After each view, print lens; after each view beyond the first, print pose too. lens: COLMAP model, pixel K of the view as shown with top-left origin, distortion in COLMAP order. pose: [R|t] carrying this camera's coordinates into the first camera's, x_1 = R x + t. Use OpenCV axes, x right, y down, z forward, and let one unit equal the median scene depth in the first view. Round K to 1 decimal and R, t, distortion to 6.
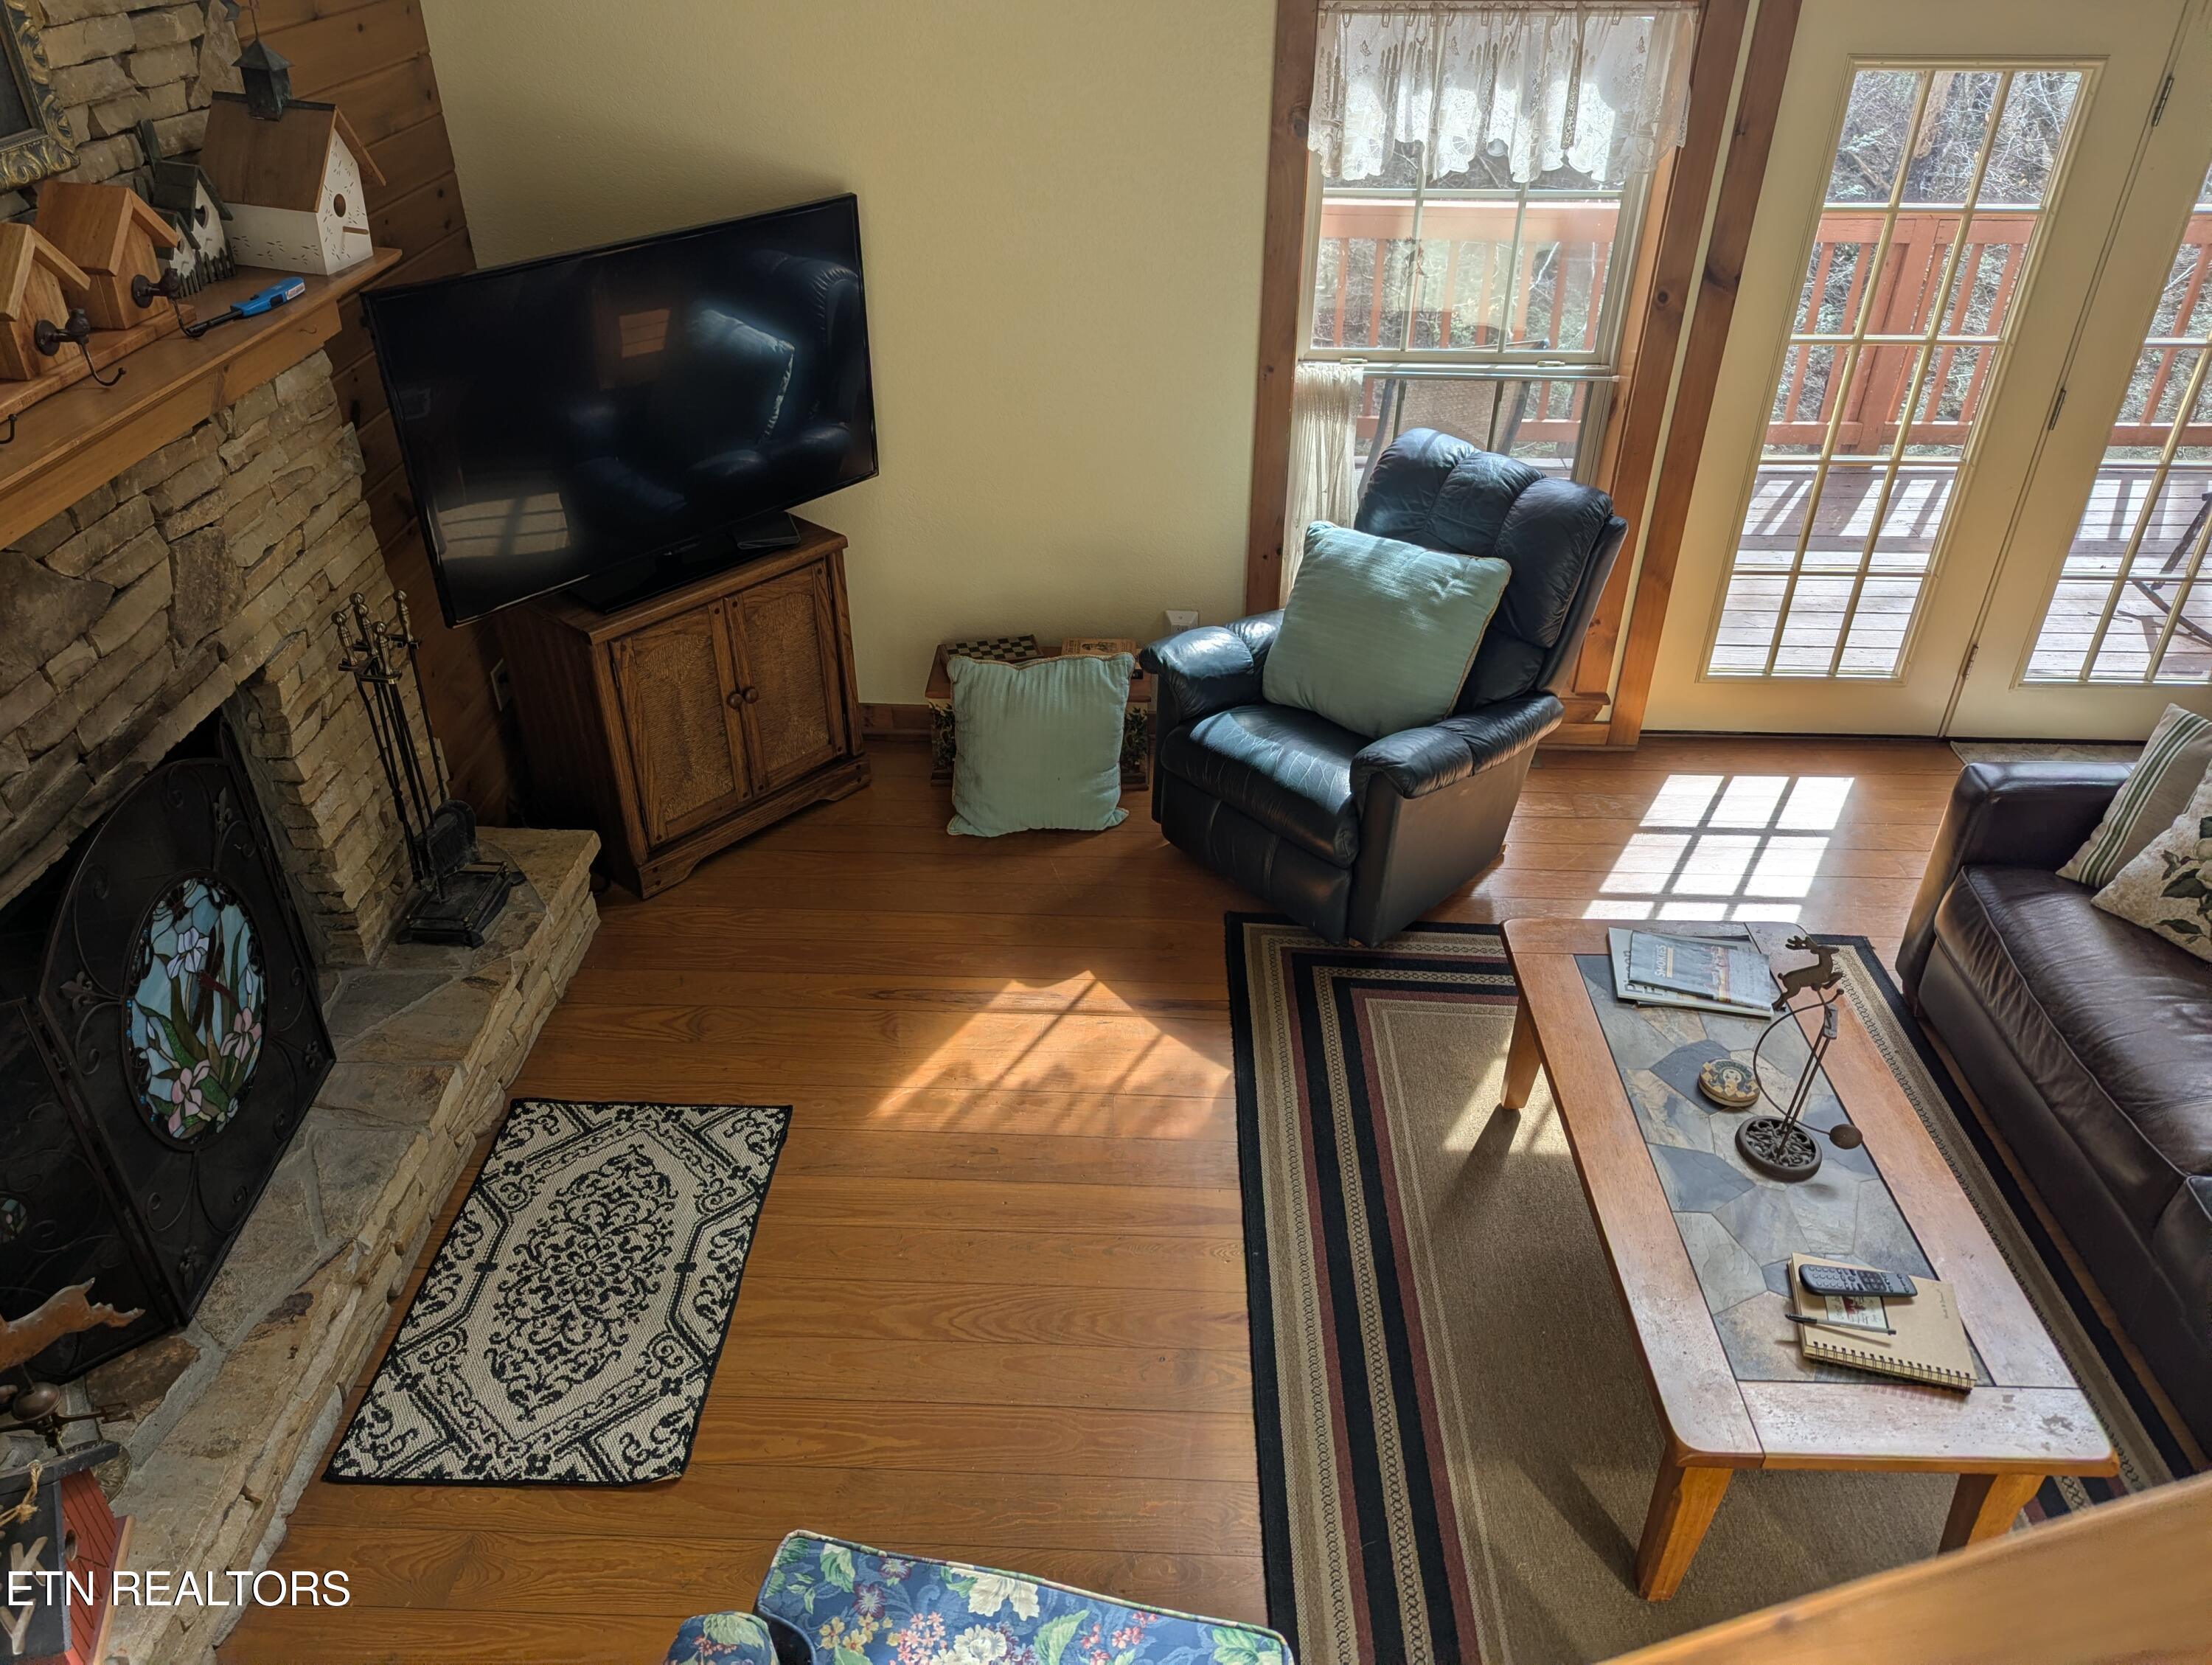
lens RADIAL K [[1550.7, 0, 1113.4], [0, 1550.7, 811.0], [0, 0, 1]] dist [0.029923, -0.013174]
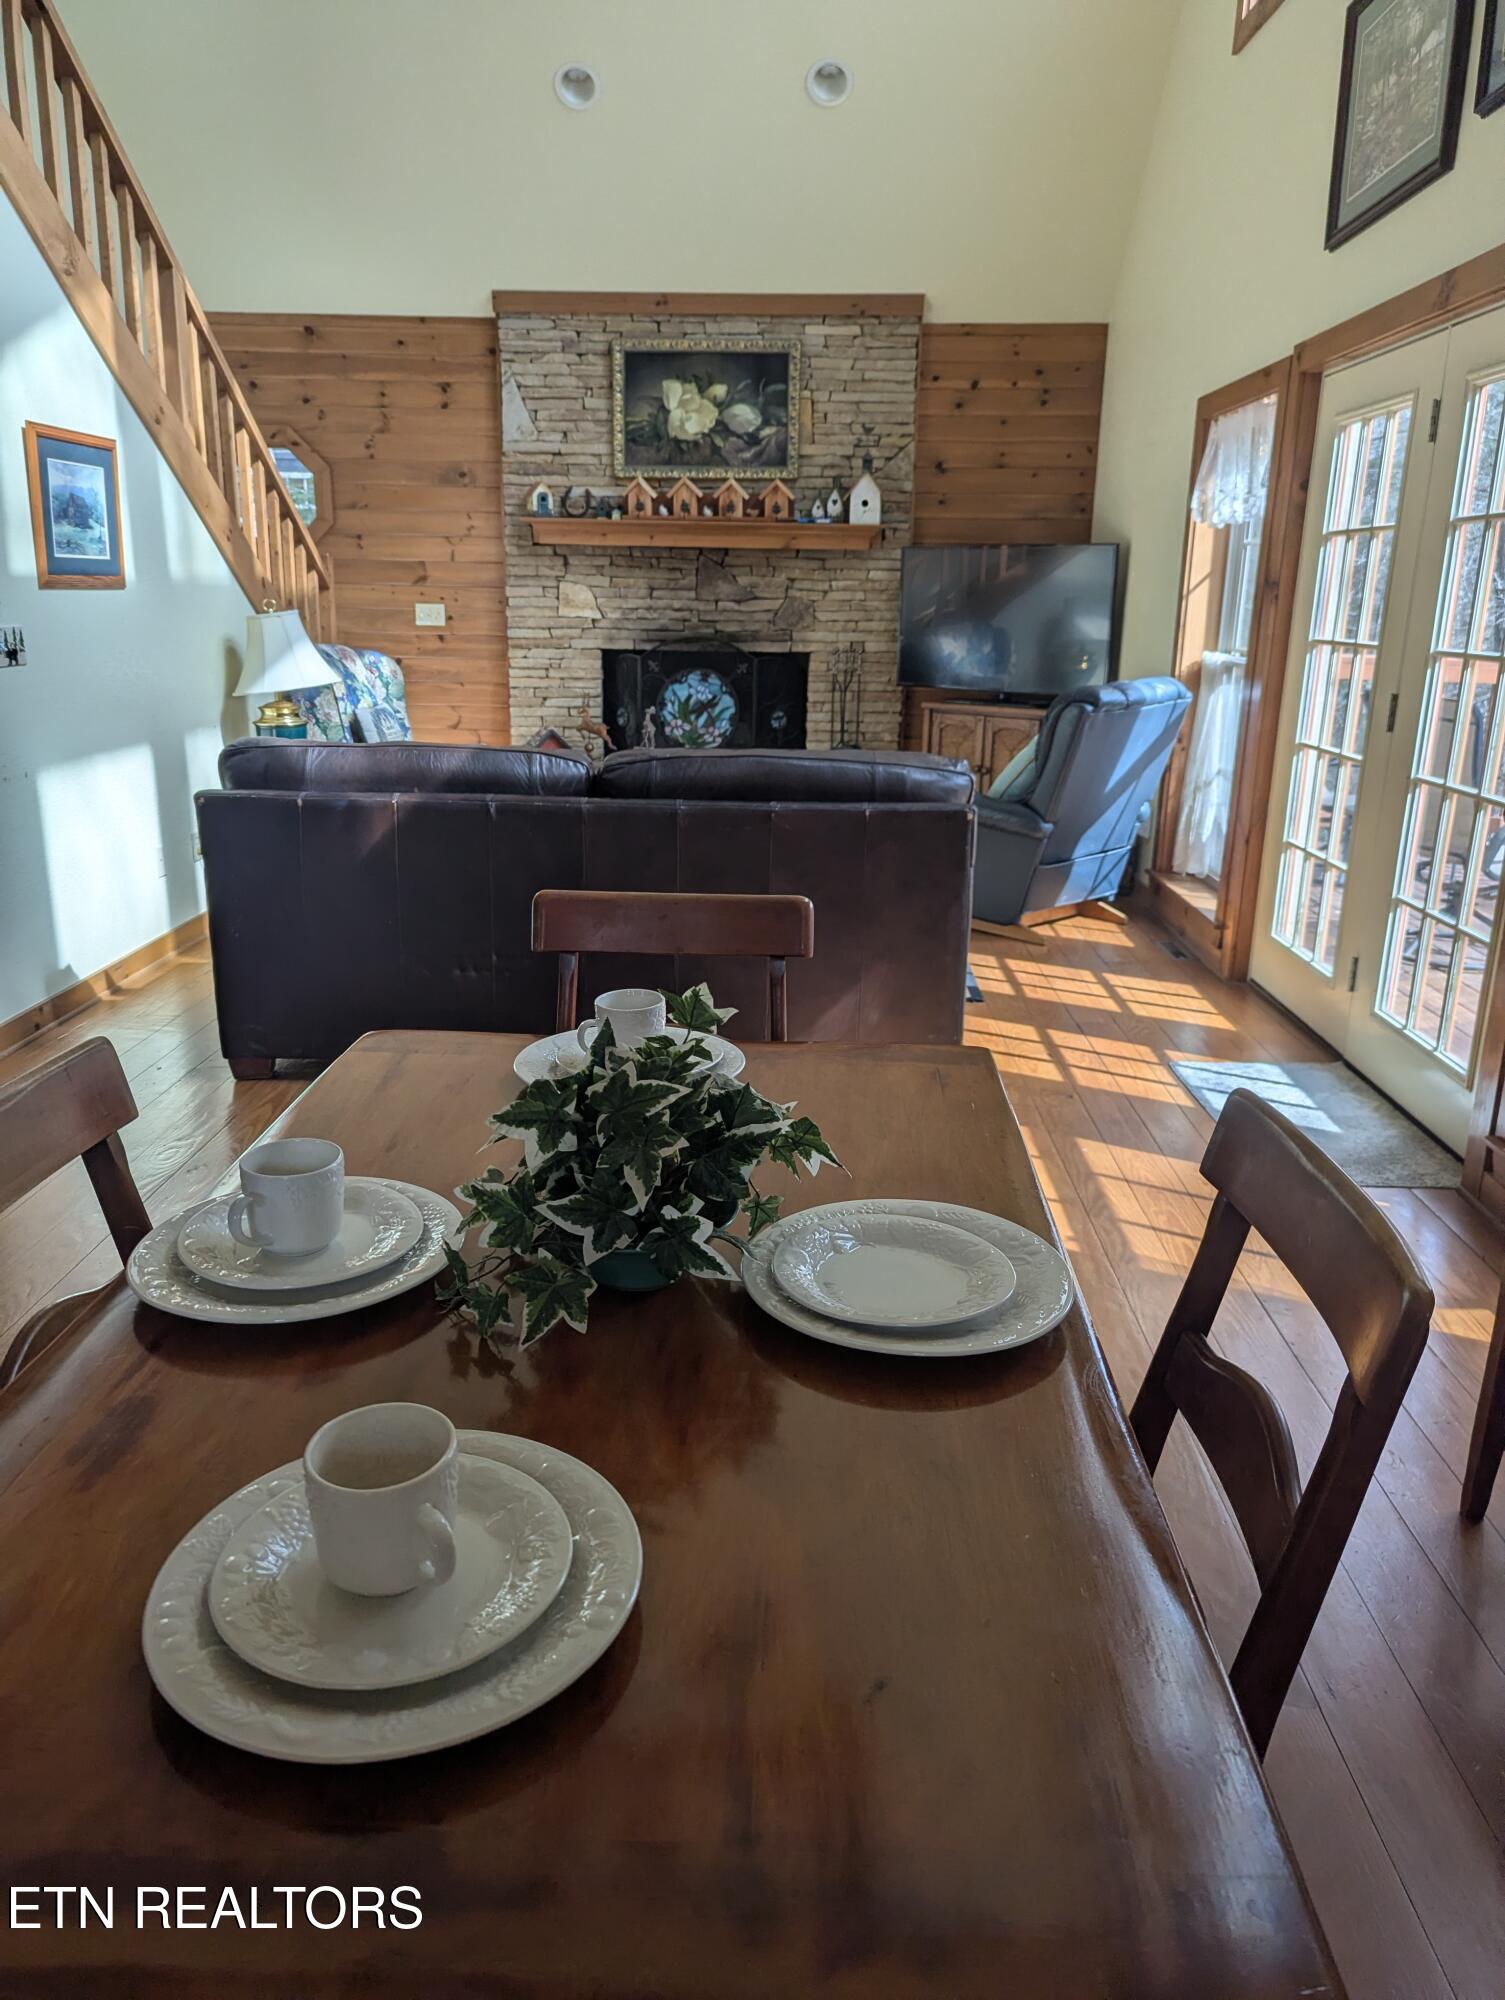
lens RADIAL K [[1415.0, 0, 762.5], [0, 1415.0, 1003.7], [0, 0, 1]] dist [0.042781, -0.032820]
pose [[0.000250, 0.273782, -0.961792, 2.415176], [-0.557170, 0.798708, 0.227214, -0.135609], [0.830398, 0.535825, 0.152743, 0.954808]]
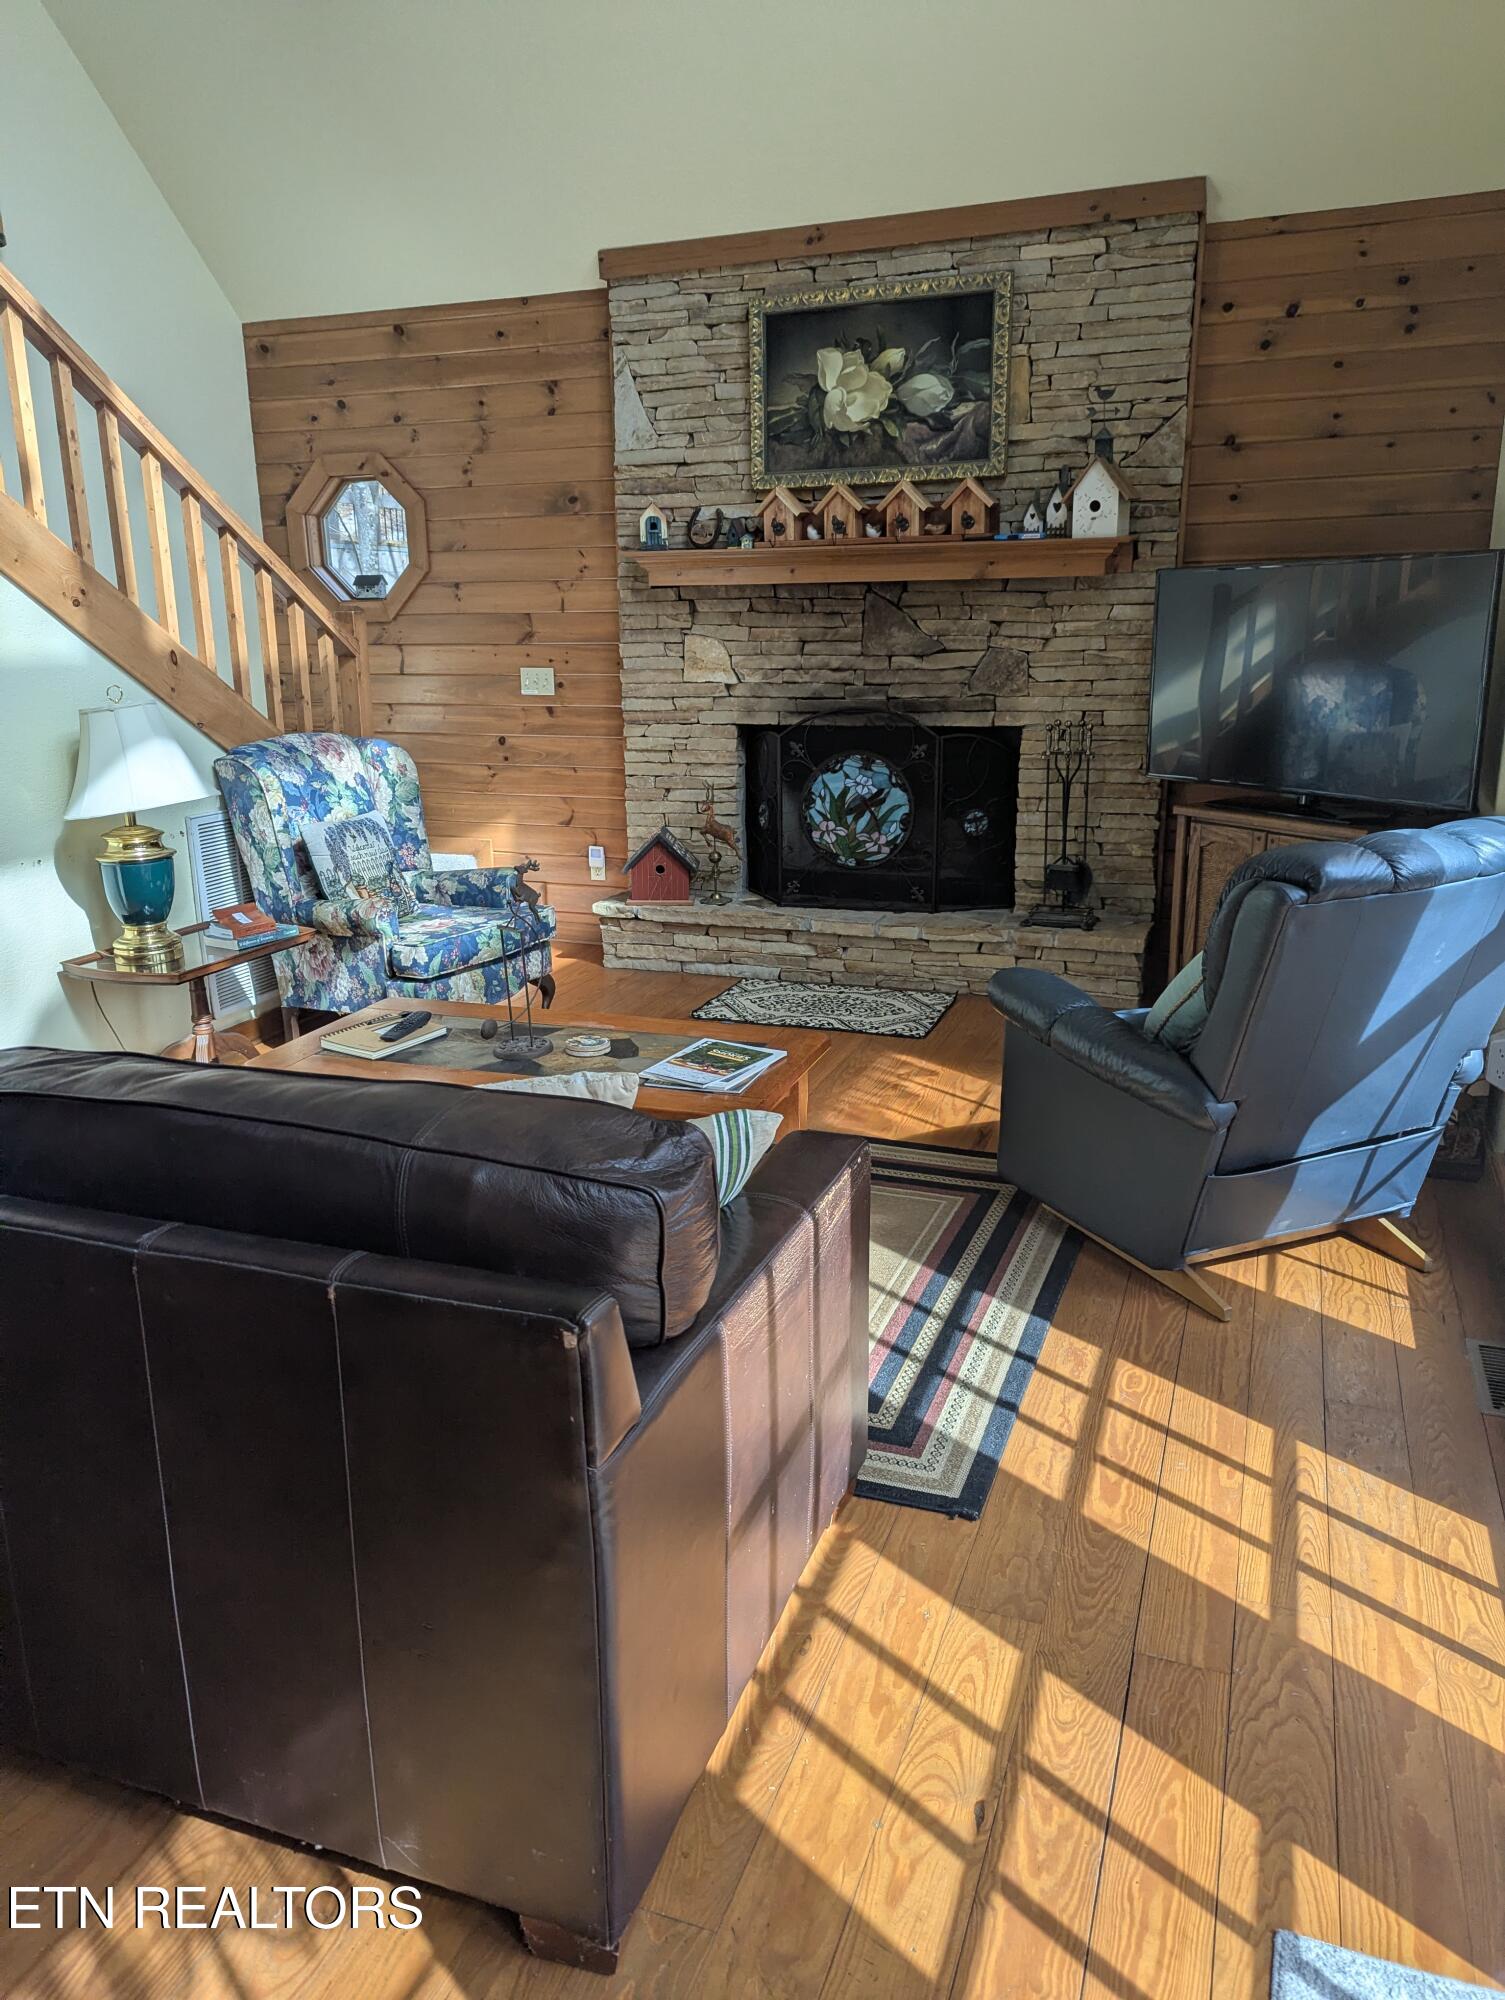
lens RADIAL K [[1415.0, 0, 747.7], [0, 1415.0, 996.7], [0, 0, 1]] dist [0.042781, -0.032820]
pose [[-0.331858, 0.243651, -0.911320, 1.450013], [-0.502189, 0.772164, 0.389318, -0.395761], [0.798547, 0.586853, -0.133890, 1.277352]]
